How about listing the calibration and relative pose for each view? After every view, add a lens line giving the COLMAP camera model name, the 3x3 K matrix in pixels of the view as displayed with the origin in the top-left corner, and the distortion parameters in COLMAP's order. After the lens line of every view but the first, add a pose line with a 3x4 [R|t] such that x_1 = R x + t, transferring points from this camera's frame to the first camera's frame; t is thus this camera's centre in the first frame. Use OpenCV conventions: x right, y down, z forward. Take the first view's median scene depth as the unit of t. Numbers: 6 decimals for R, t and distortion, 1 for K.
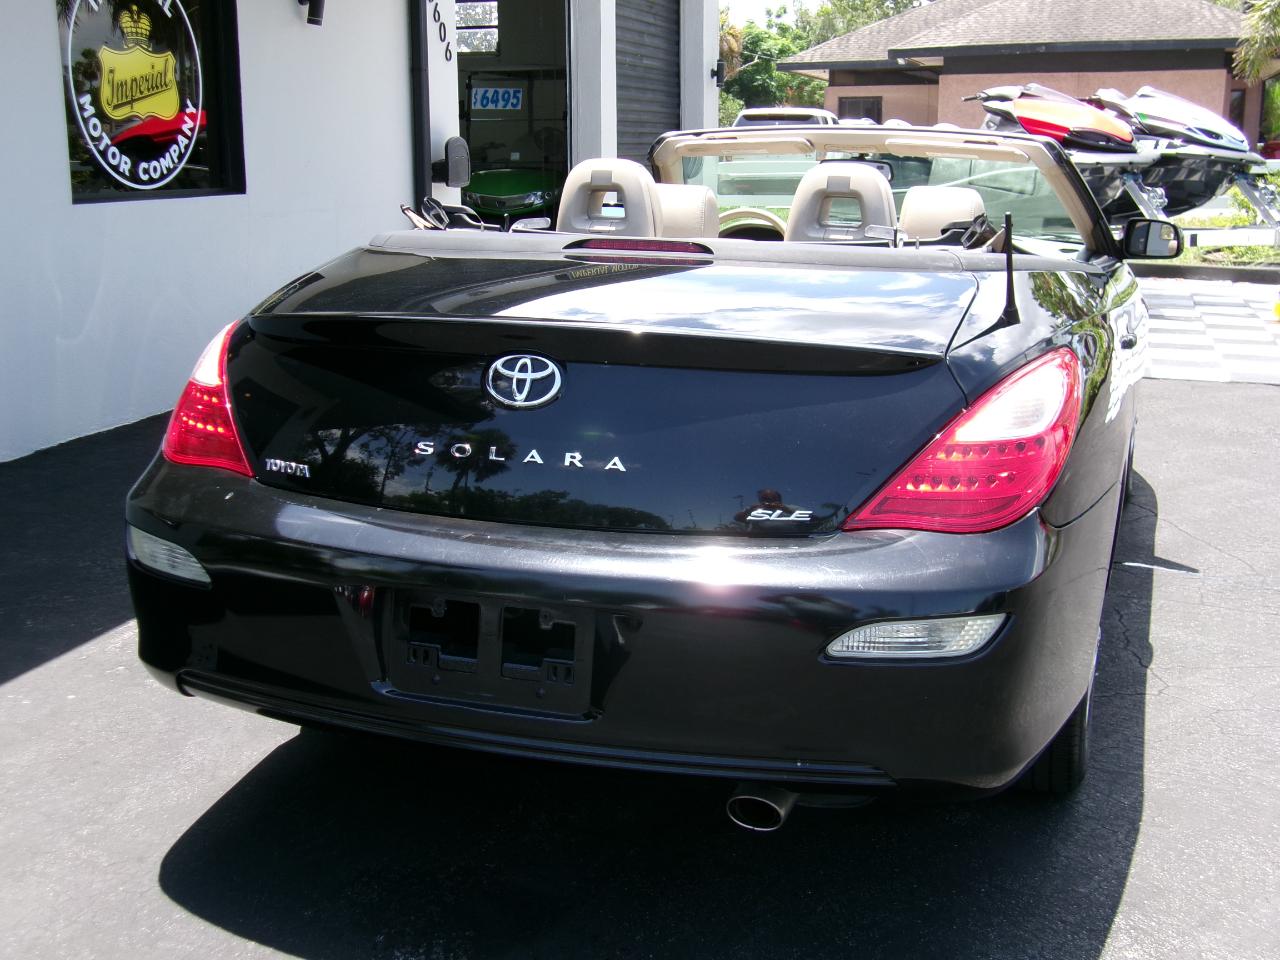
lens RADIAL K [[1572.8, 0, 640.7], [0, 1572.8, 481.5], [0, 0, 1]] dist [-0.019936, 0.043294]
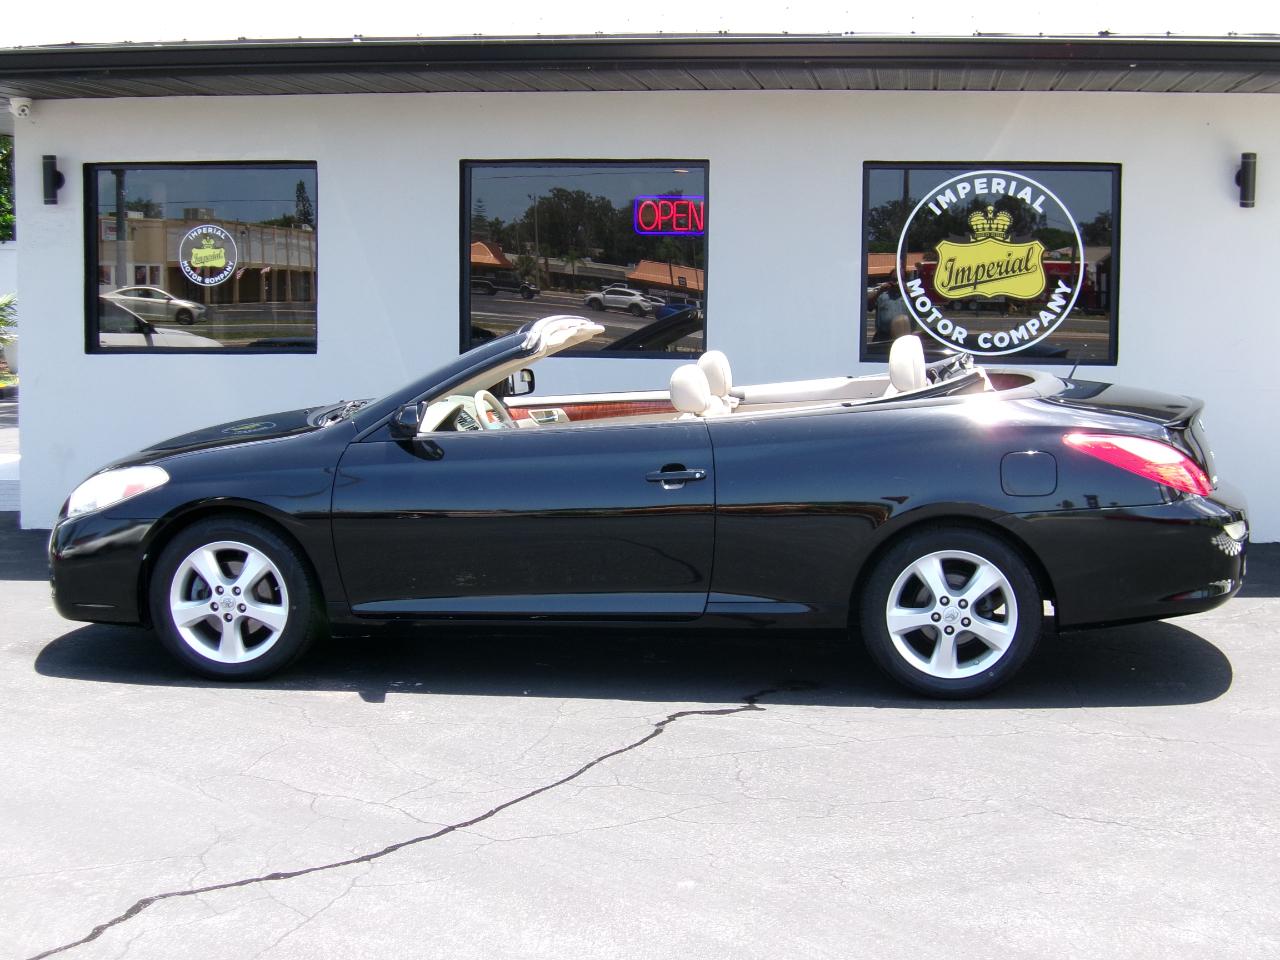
lens RADIAL K [[1963.6, 0, 643.4], [0, 1963.6, 515.8], [0, 0, 1]] dist [-0.120005, 0.011173]
pose [[0.173971, 0.124167, -0.976891, 0.803535], [-0.212061, 0.973468, 0.085967, -0.101704], [0.961647, 0.192205, 0.195686, 0.350660]]
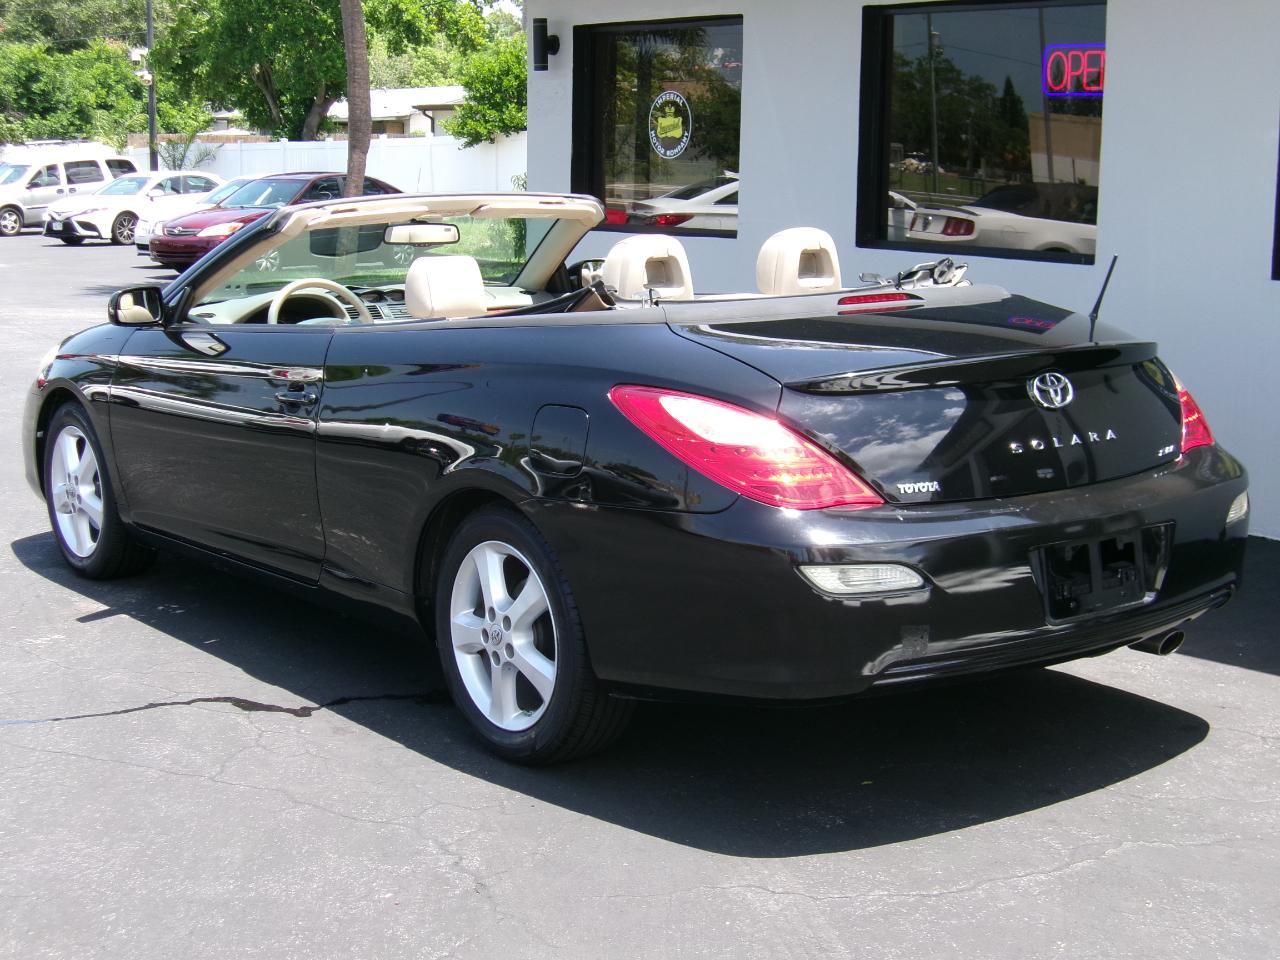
lens RADIAL K [[1967.0, 0, 635.9], [0, 1967.0, 507.7], [0, 0, 1]] dist [-0.115960, 0.017550]
pose [[-0.569204, 0.143442, -0.809587, 0.502067], [-0.180856, 0.938703, 0.293475, -0.206863], [0.802059, 0.313465, -0.508371, 0.865760]]
